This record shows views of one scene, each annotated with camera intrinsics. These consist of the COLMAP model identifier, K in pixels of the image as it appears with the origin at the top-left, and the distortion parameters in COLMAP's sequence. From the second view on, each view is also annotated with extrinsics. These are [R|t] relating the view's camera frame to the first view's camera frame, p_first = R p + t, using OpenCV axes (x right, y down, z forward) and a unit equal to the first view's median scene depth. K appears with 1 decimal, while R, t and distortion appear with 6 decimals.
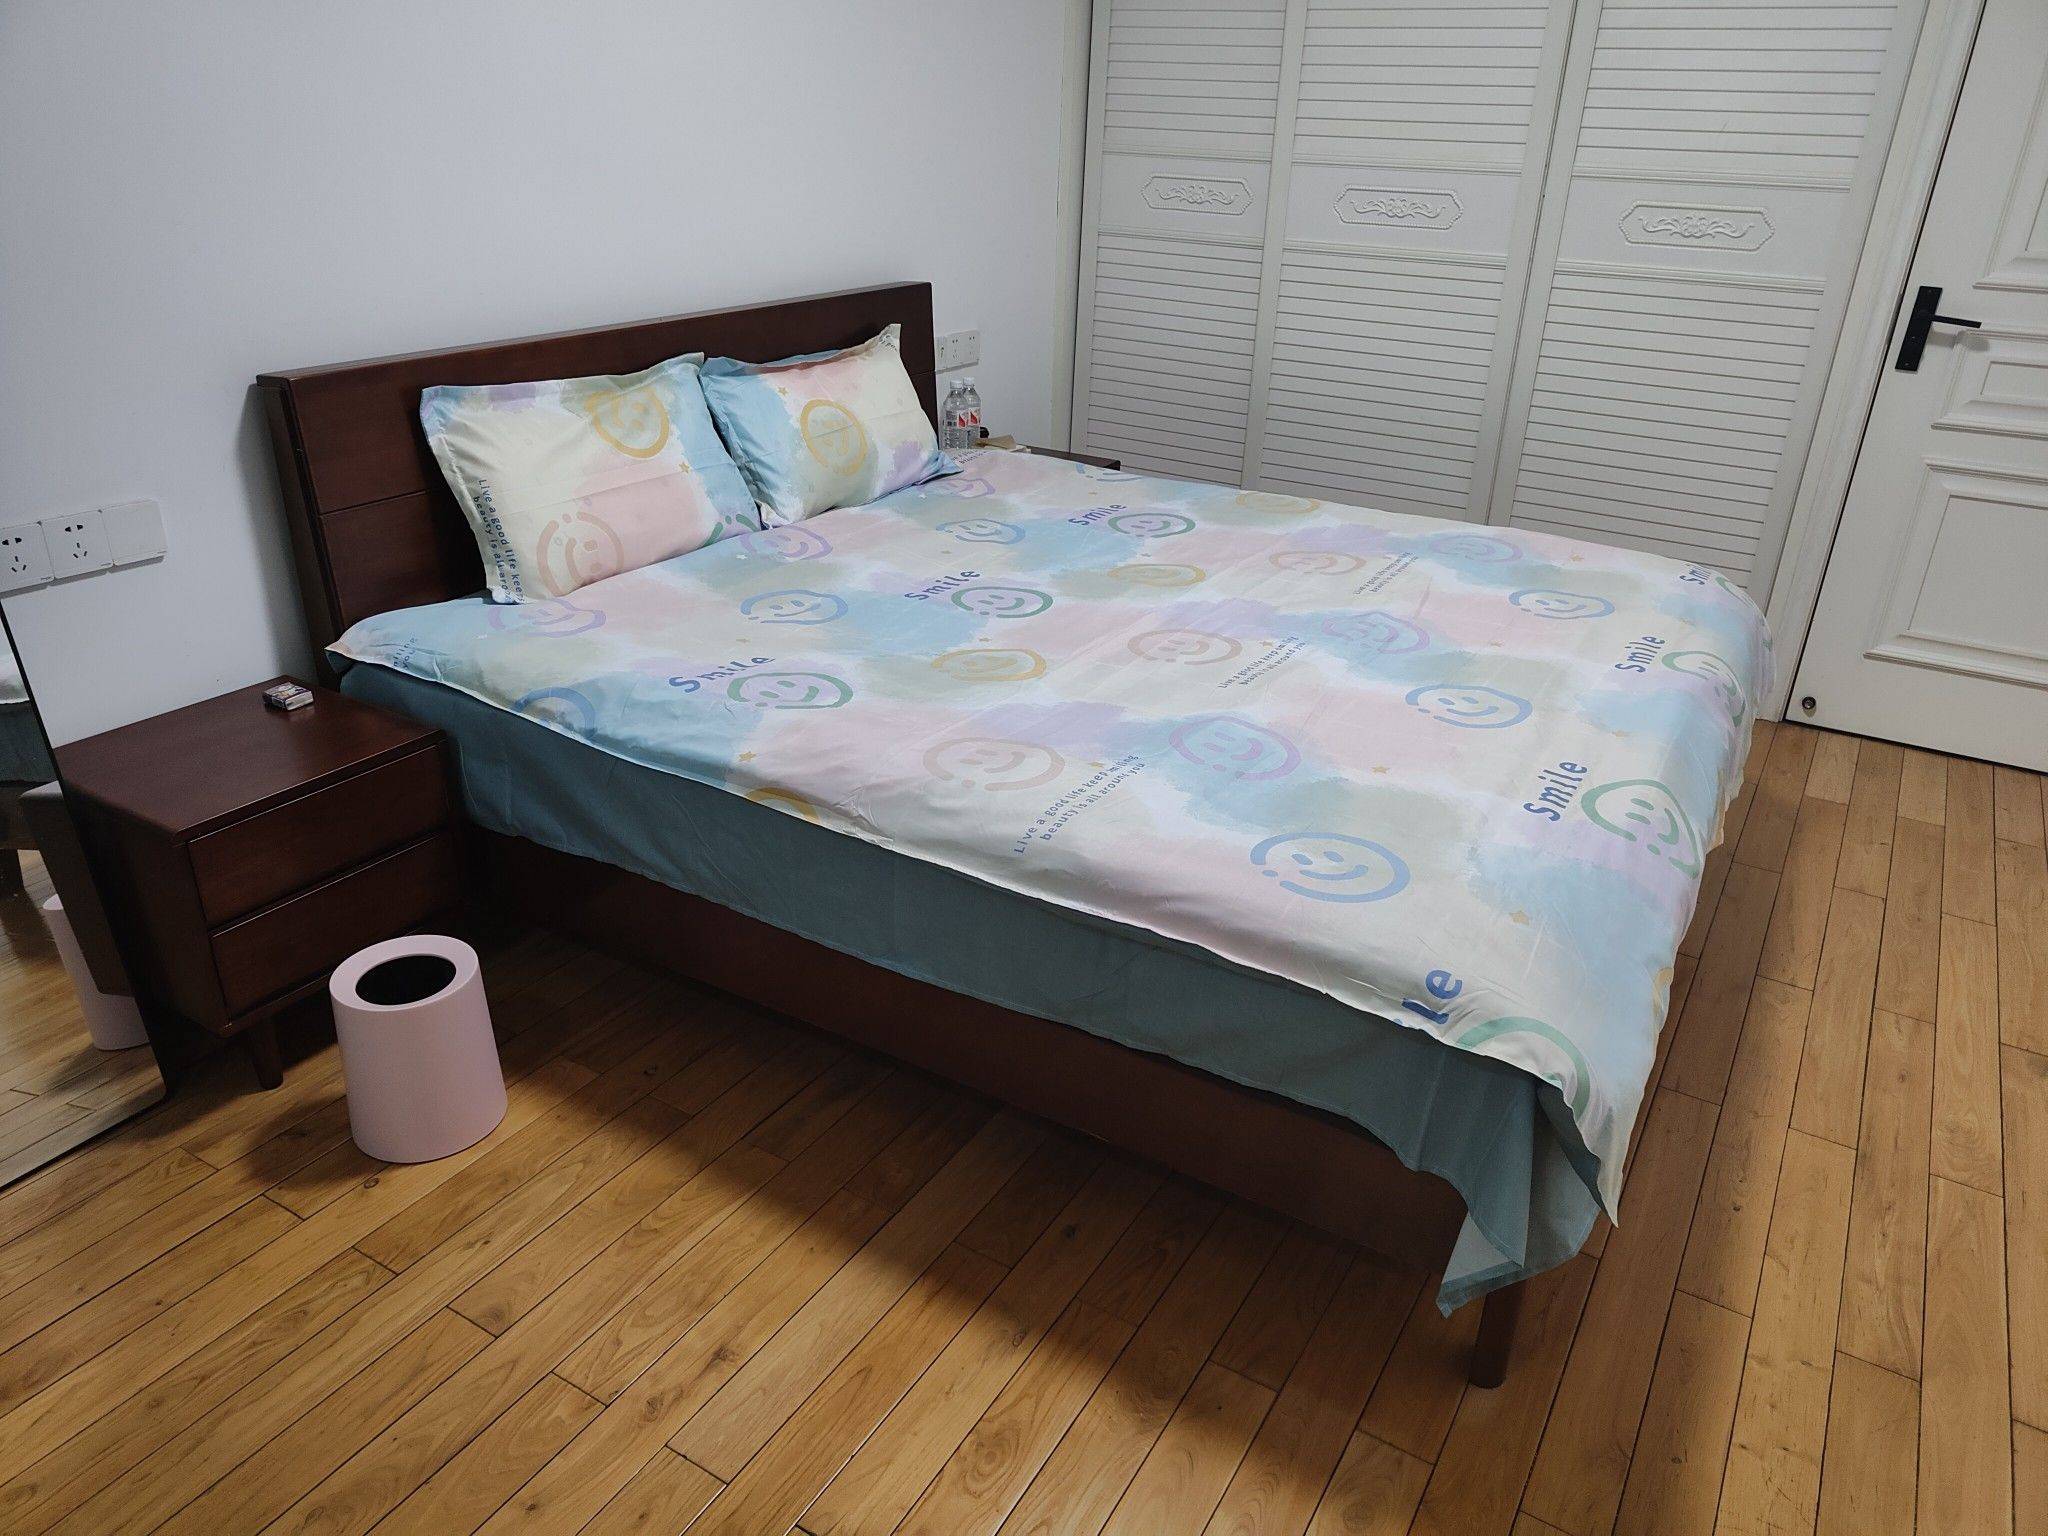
lens RADIAL K [[1427.8, 0, 1033.1], [0, 1427.8, 776.3], [0, 0, 1]] dist [0.007565, 0.001701]
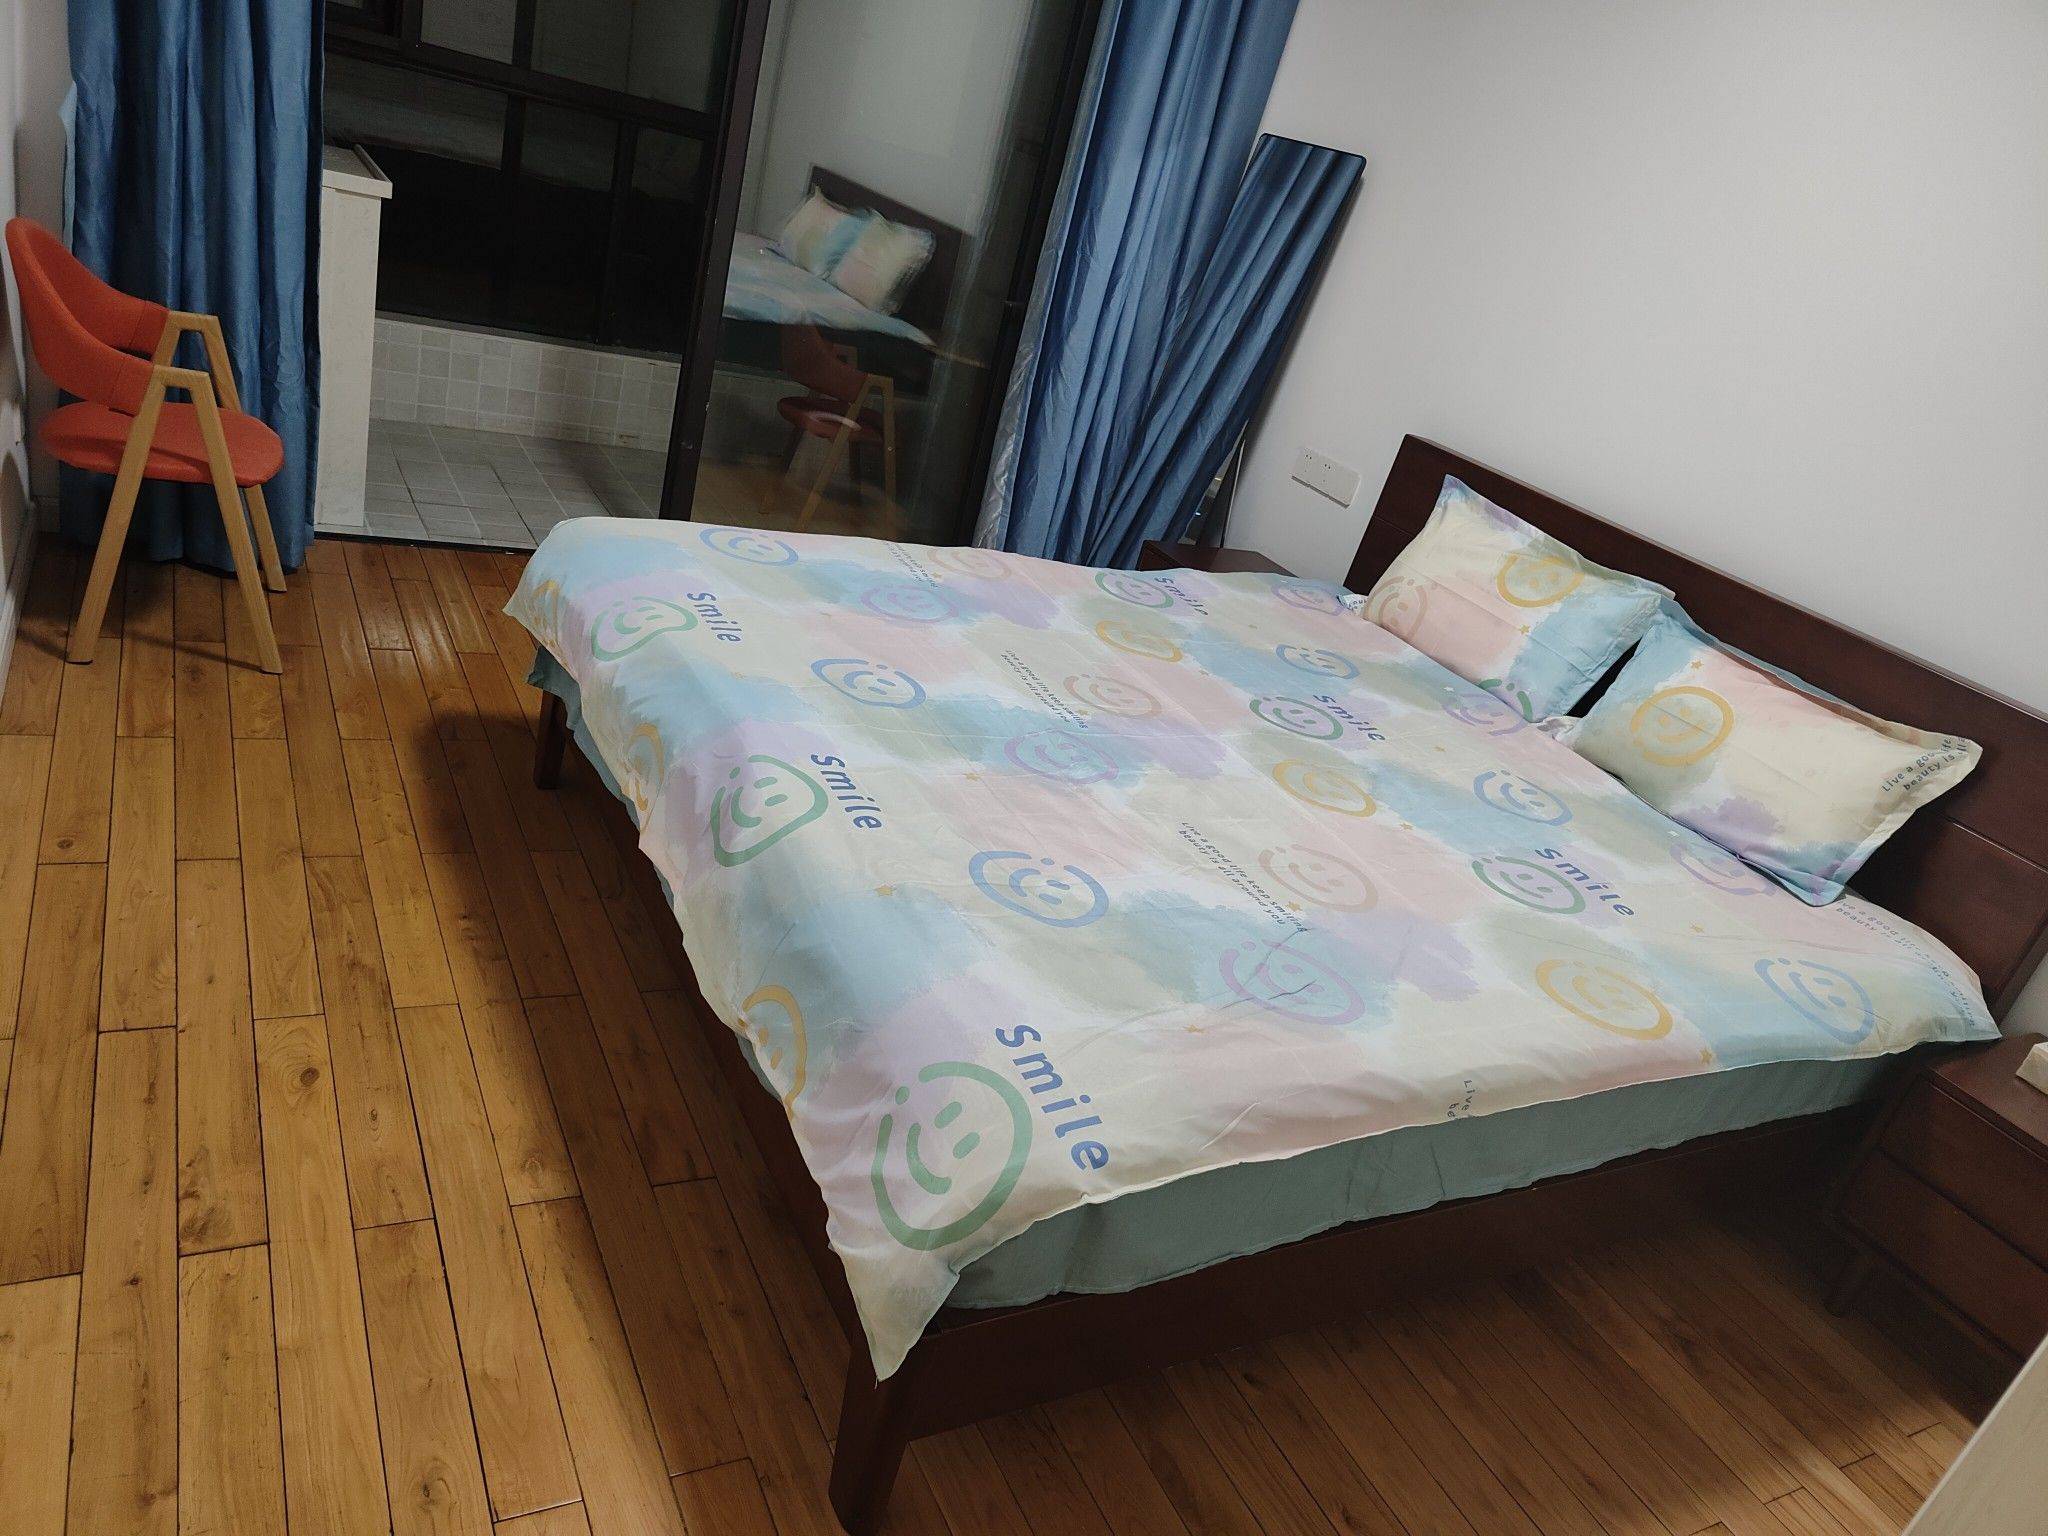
lens RADIAL K [[1427.8, 0, 1033.1], [0, 1427.8, 776.3], [0, 0, 1]] dist [0.007565, 0.001701]
pose [[-0.492661, 0.218366, -0.842379, 0.940791], [-0.590538, 0.627109, 0.507936, -0.502748], [0.639179, 0.747697, -0.179998, 1.084669]]
